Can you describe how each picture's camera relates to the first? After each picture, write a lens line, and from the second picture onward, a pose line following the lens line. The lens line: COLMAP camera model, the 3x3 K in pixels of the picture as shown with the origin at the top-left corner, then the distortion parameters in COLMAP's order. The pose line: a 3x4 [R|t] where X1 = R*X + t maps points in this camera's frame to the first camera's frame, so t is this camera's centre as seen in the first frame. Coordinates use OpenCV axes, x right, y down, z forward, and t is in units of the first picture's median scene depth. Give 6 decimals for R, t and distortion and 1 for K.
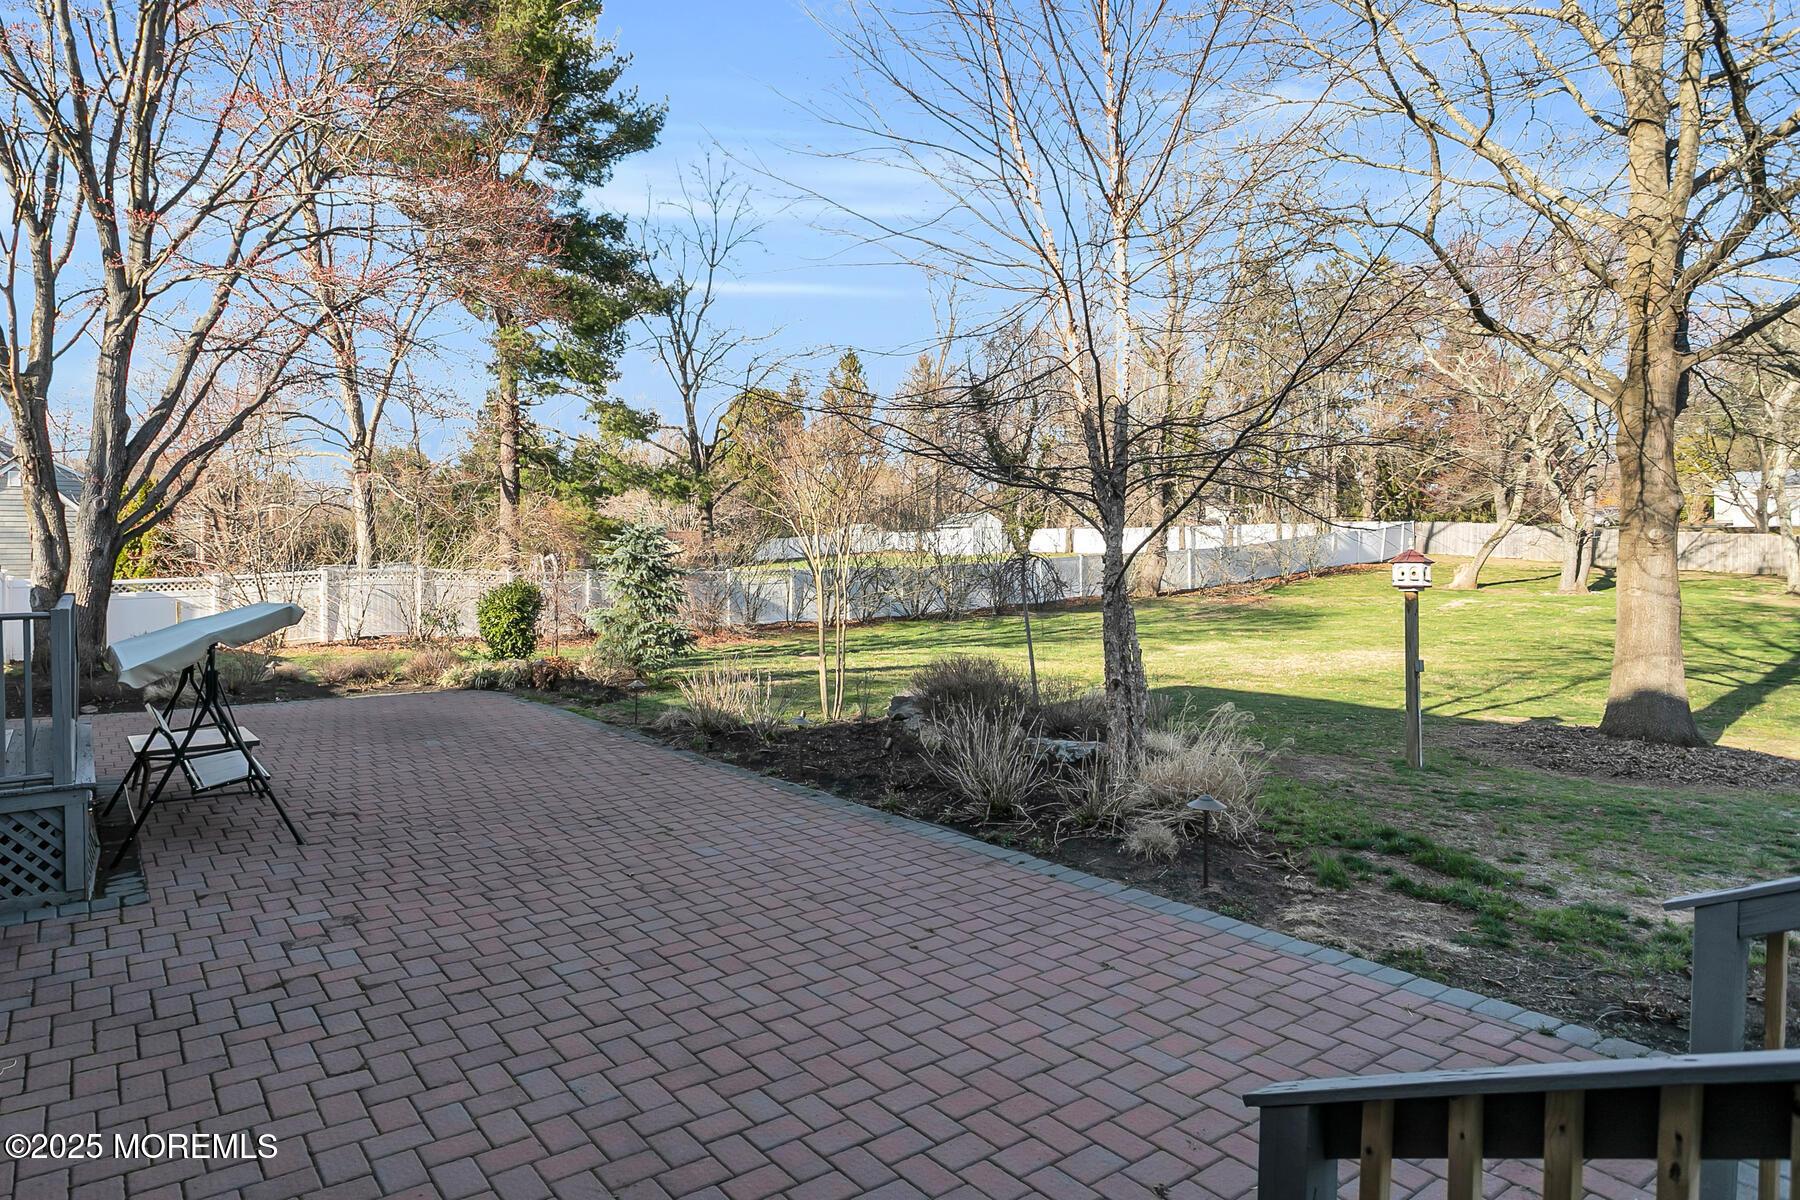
lens RADIAL K [[1052.8, 0, 885.4], [0, 1052.8, 563.8], [0, 0, 1]] dist [-0.009872, 0.000820]
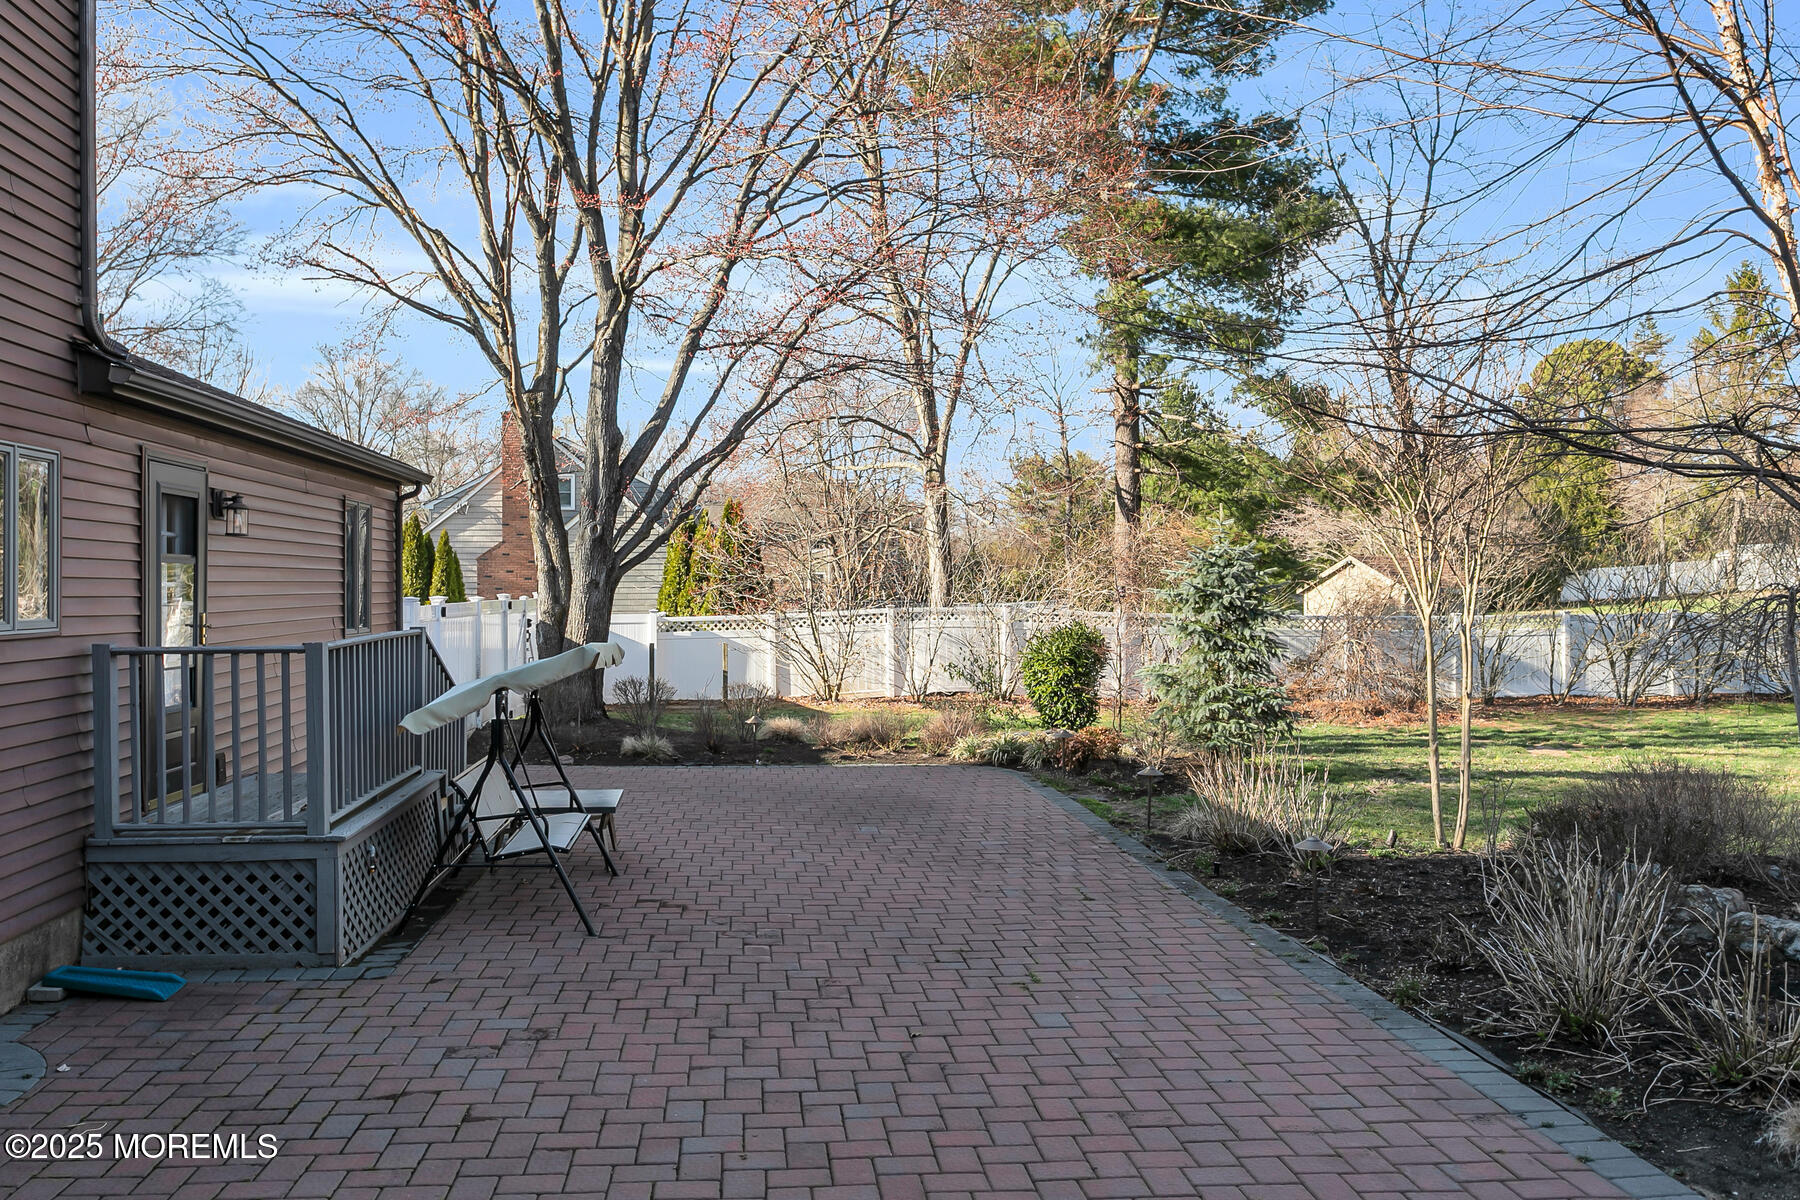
lens RADIAL K [[1467.3, 0, 892.0], [0, 1467.3, 594.4], [0, 0, 1]] dist [0.000395, 0.013270]
pose [[0.853417, 0.003613, -0.521217, 0.118872], [-0.007204, 0.999962, -0.004863, 0.001770], [0.521179, 0.007905, 0.853410, 0.067034]]
